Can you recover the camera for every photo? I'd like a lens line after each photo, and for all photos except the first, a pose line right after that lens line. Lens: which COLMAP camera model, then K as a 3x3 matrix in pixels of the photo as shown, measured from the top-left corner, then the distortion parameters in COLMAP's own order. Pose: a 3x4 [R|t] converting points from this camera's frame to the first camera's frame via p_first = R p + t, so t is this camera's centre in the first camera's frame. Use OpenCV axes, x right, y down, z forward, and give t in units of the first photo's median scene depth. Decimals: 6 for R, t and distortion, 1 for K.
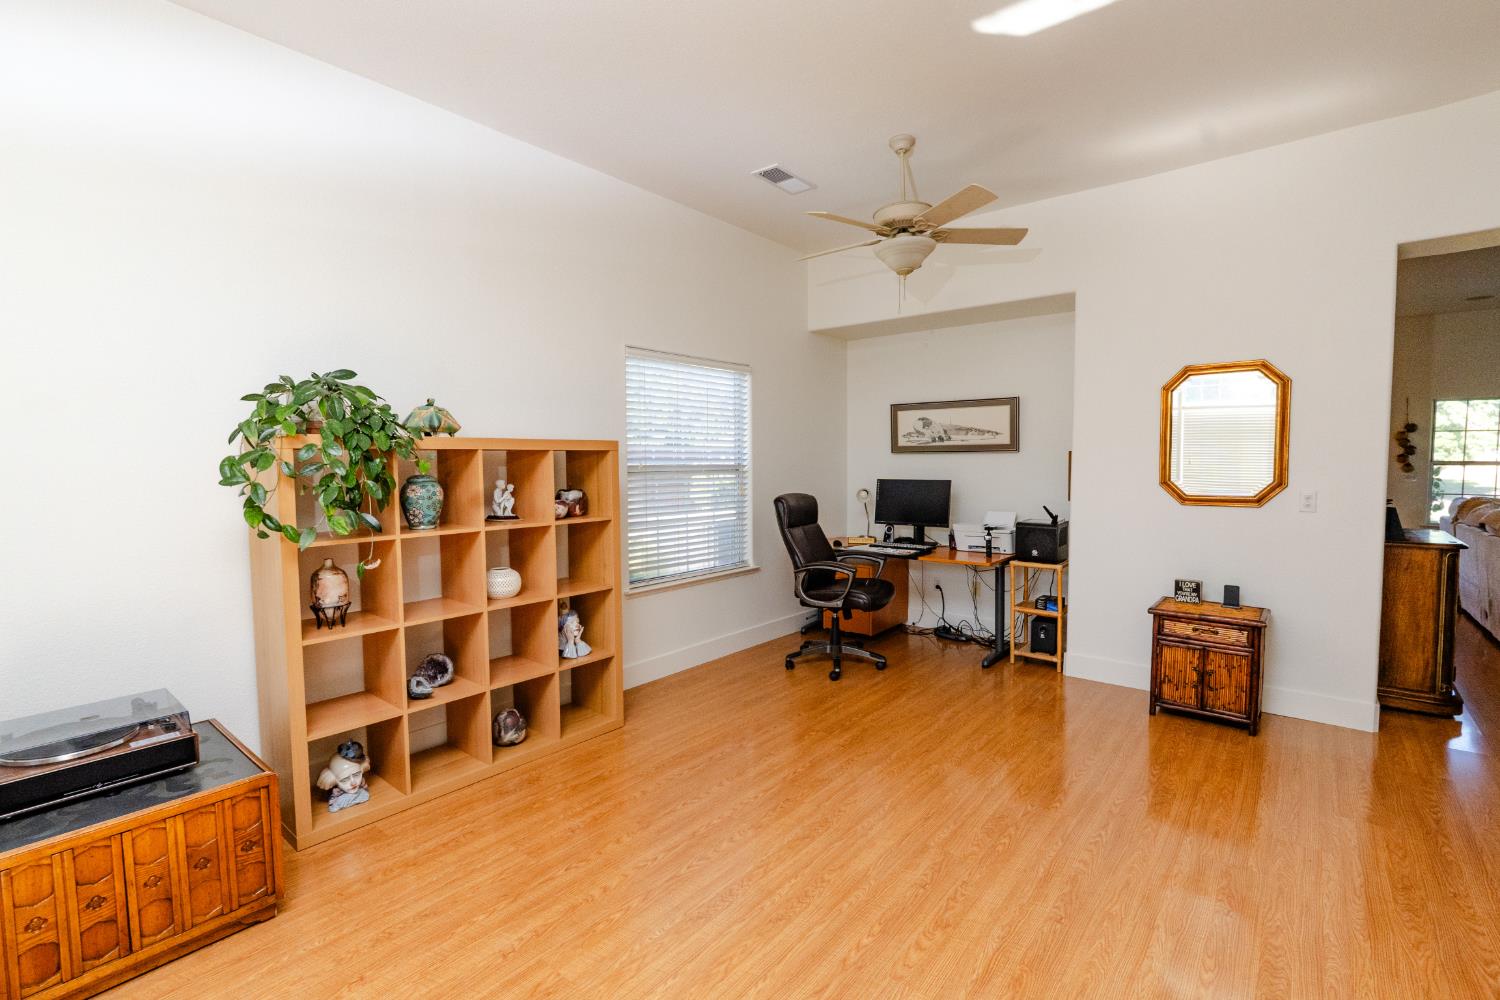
lens RADIAL K [[688.6, 0, 750.0], [0, 688.6, 500.0], [0, 0, 1]] dist [-0.003998, 0.000309]
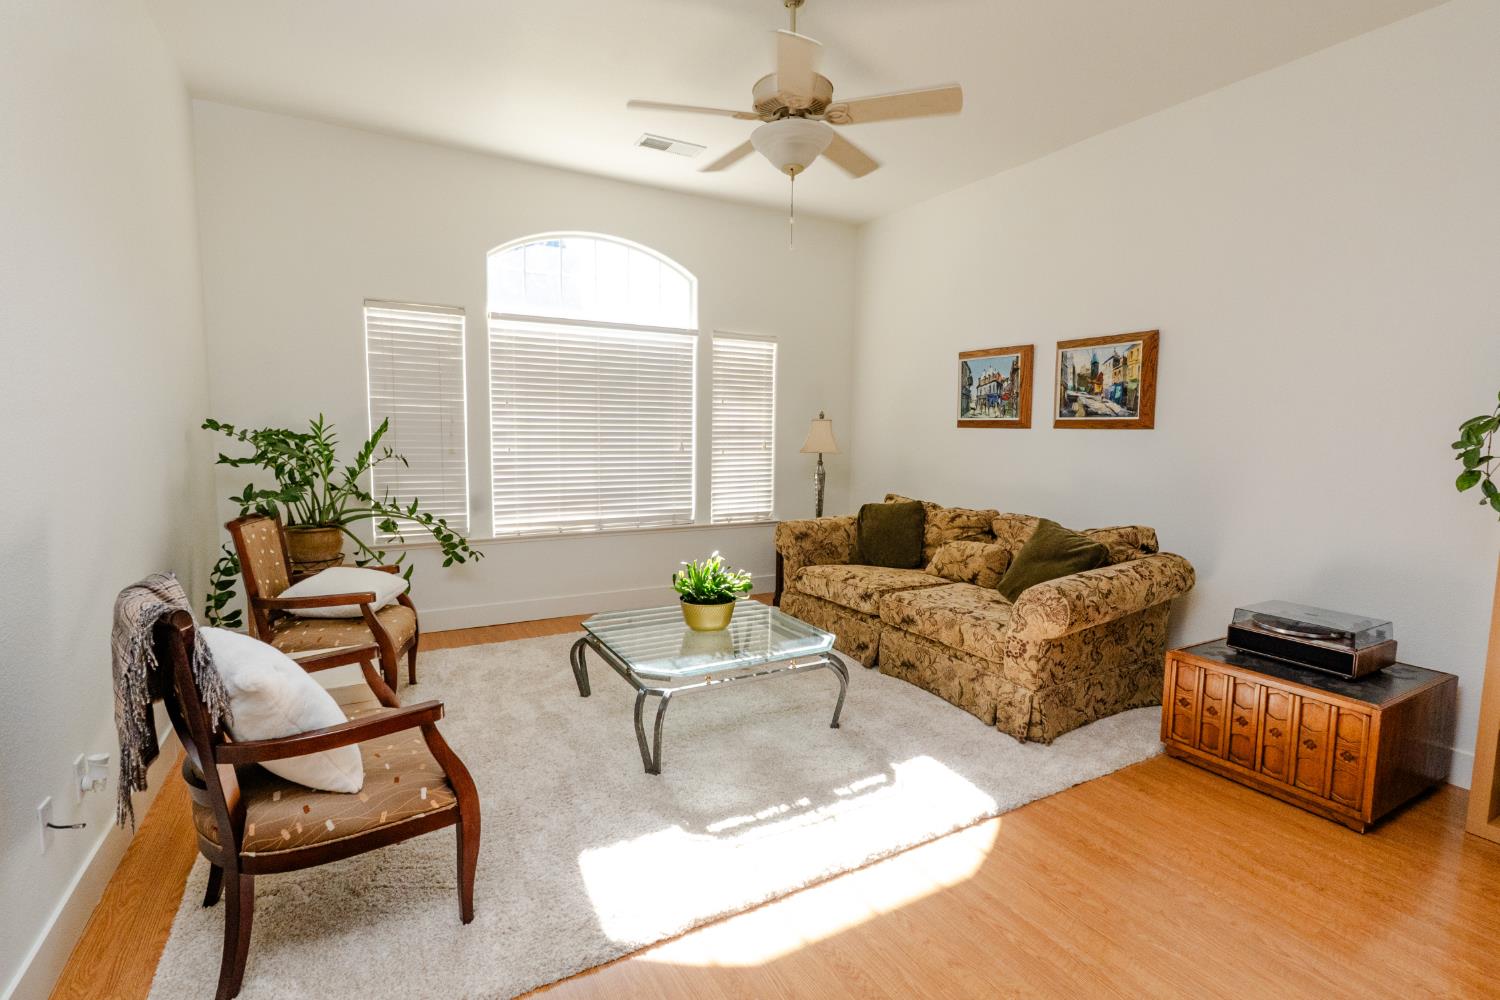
lens RADIAL K [[688.6, 0, 750.0], [0, 688.6, 500.0], [0, 0, 1]] dist [-0.003998, 0.000309]
pose [[-0.371383, 0.101570, -0.922908, 0.697635], [-0.065029, 0.988712, 0.134981, -0.014327], [0.926200, 0.110146, -0.360586, 0.458907]]
